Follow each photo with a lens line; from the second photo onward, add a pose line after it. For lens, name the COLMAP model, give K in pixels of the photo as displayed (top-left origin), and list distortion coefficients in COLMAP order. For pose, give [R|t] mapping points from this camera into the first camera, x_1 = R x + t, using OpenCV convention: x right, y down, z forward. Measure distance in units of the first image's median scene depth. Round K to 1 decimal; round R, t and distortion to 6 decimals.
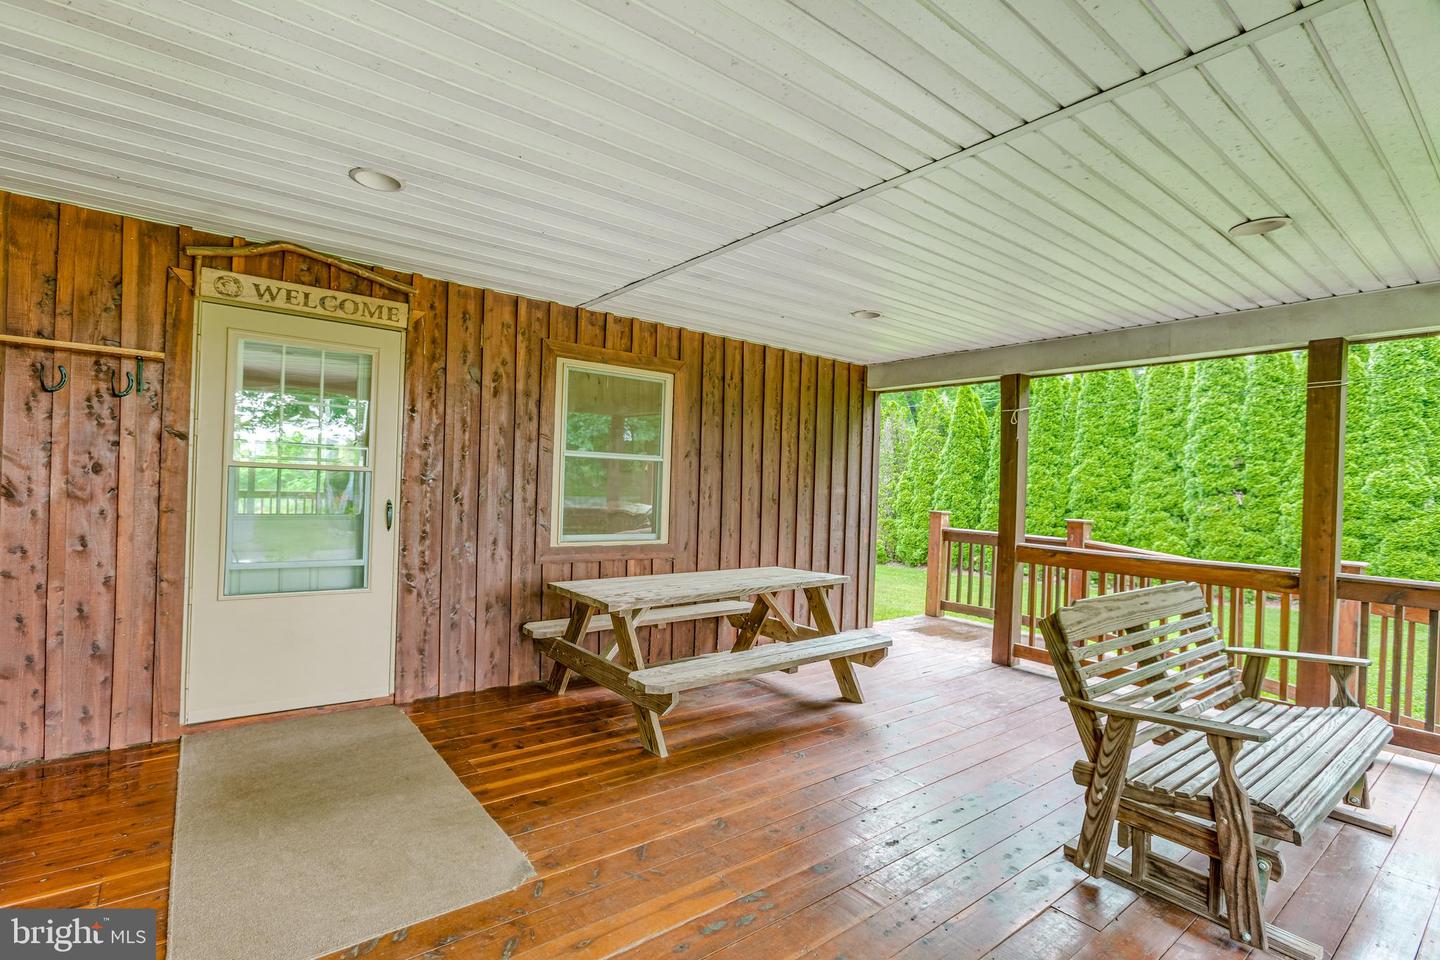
lens RADIAL K [[668.1, 0, 716.8], [0, 668.1, 479.6], [0, 0, 1]] dist [0.003207, 0.001270]
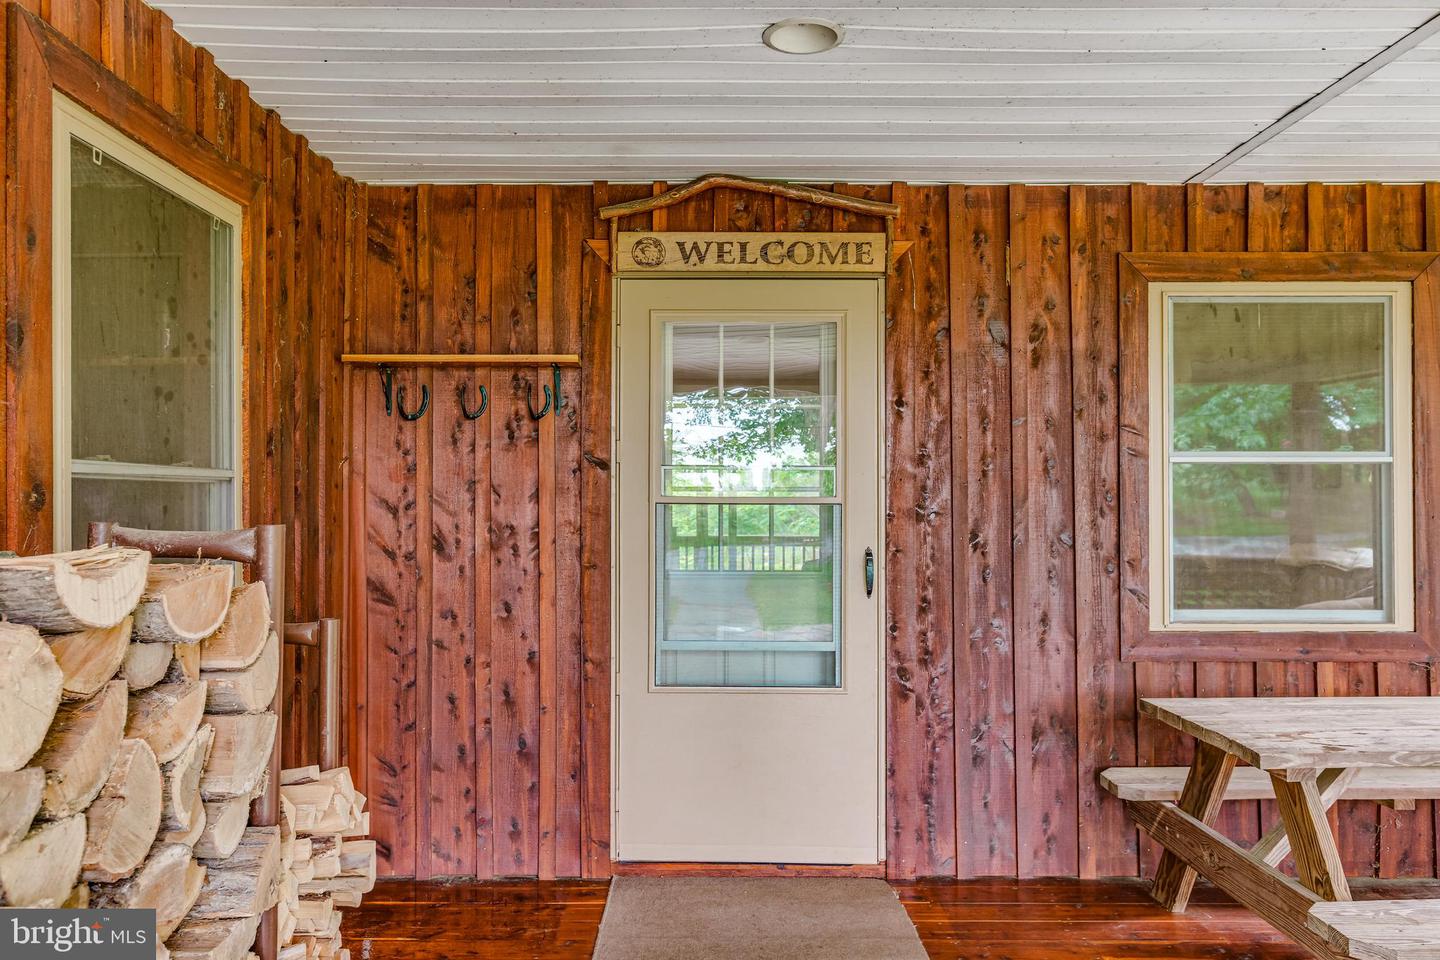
lens RADIAL K [[1074.3, 0, 717.4], [0, 1074.3, 489.8], [0, 0, 1]] dist [0.001561, 0.008209]
pose [[0.786947, -0.042897, -0.615527, 0.020869], [0.031054, 0.999070, -0.029923, 0.001501], [0.616238, 0.004433, 0.787547, 0.116077]]
